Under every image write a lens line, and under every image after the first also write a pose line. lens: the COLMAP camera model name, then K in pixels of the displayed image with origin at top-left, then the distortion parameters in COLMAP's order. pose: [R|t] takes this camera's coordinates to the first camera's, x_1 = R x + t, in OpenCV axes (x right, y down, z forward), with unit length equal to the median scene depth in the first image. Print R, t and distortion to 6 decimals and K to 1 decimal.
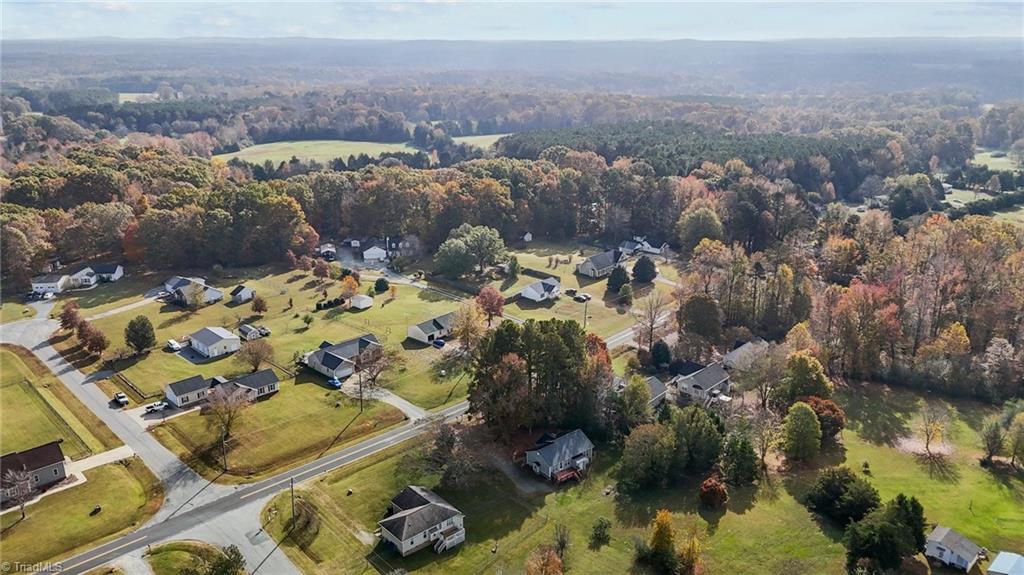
lens RADIAL K [[749.6, 0, 512.0], [0, 749.6, 287.5], [0, 0, 1]] dist [0.104827, -0.133923]
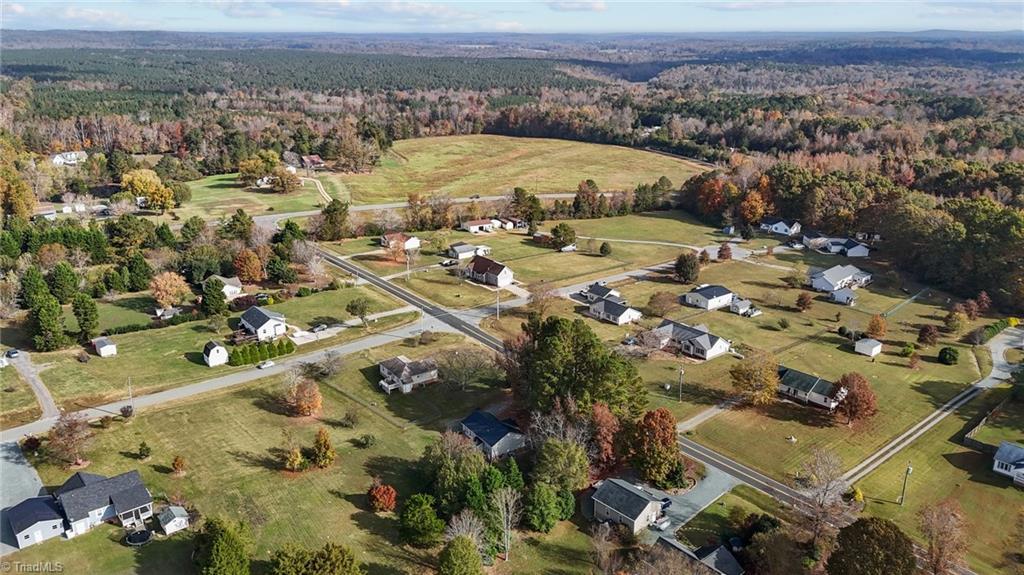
lens RADIAL K [[749.6, 0, 512.0], [0, 749.6, 287.5], [0, 0, 1]] dist [0.104827, -0.133923]
pose [[-0.106887, 0.316971, -0.942393, 0.615566], [-0.311451, 0.889447, 0.334488, -0.198894], [0.944232, 0.329262, 0.003650, 0.610280]]
